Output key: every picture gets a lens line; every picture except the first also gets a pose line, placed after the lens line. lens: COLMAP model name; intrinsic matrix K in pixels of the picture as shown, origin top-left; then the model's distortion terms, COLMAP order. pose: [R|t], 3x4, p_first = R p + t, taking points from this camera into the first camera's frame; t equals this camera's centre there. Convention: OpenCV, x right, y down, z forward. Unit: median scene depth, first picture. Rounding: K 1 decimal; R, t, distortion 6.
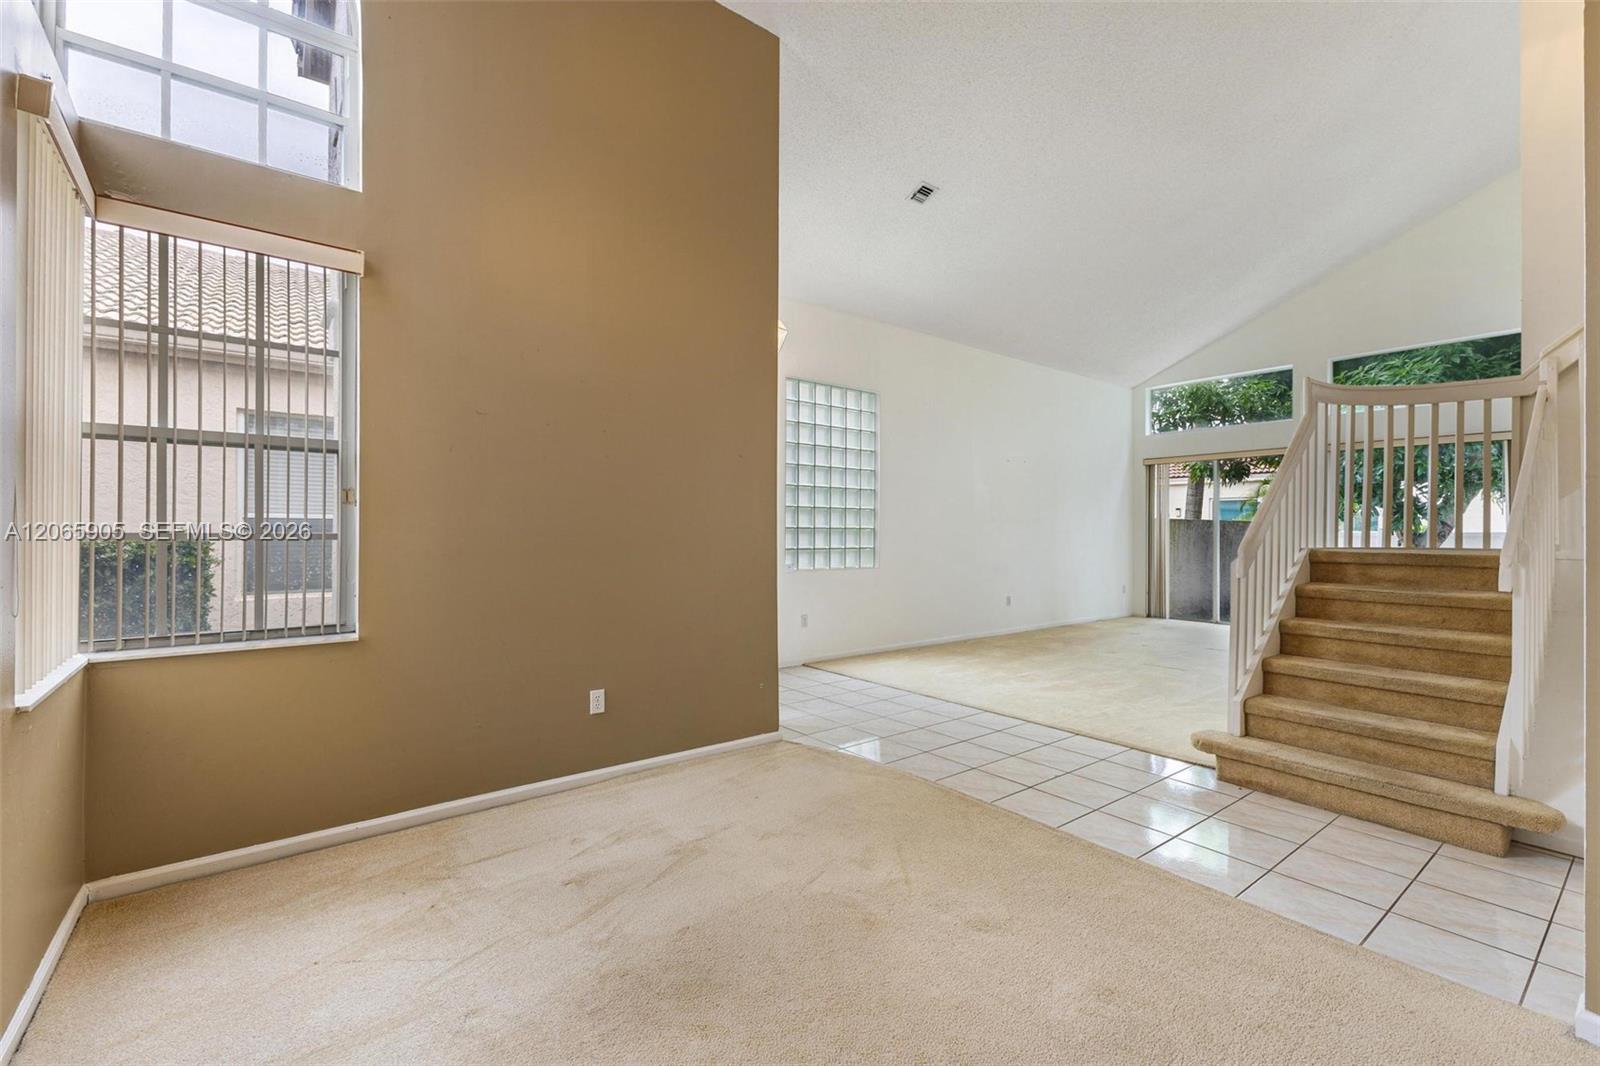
lens RADIAL K [[691.1, 0, 804.5], [0, 691.1, 544.4], [0, 0, 1]] dist [-0.000299, -0.000285]
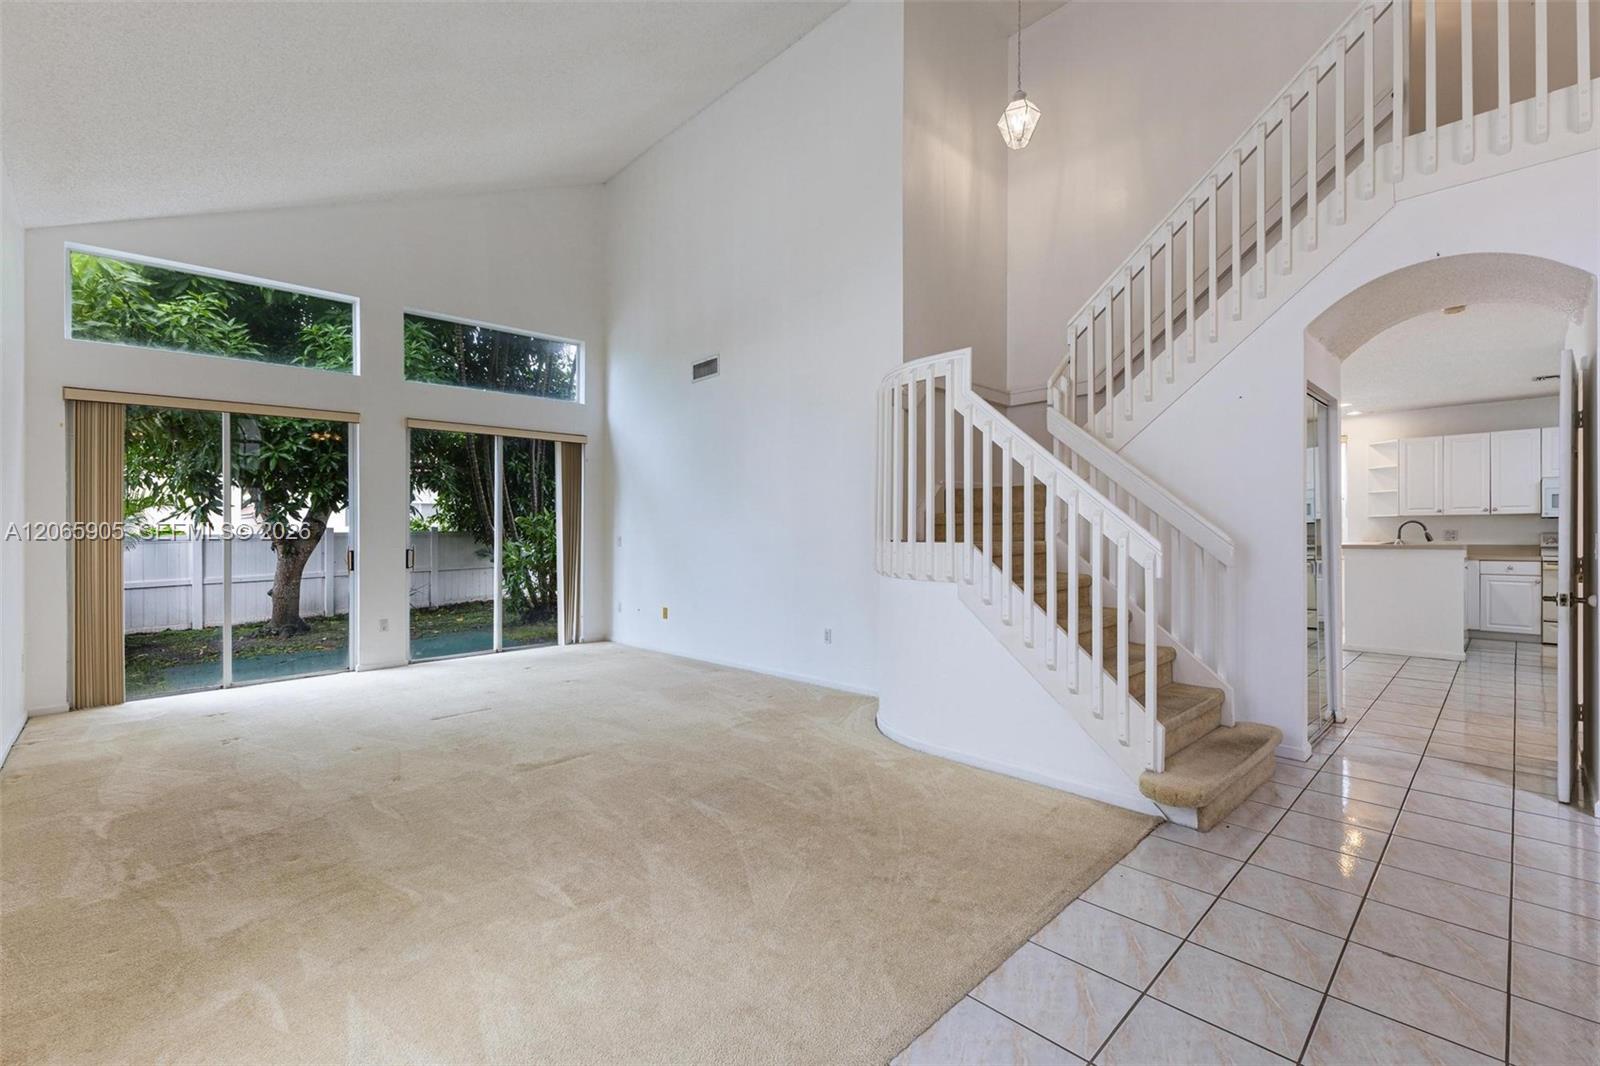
lens RADIAL K [[691.1, 0, 804.5], [0, 691.1, 544.4], [0, 0, 1]] dist [-0.000299, -0.000285]
pose [[-0.105737, -0.022145, 0.994147, -0.053744], [0.026699, 0.999328, 0.025100, -0.011737], [-0.994036, 0.029196, -0.105075, 0.566160]]
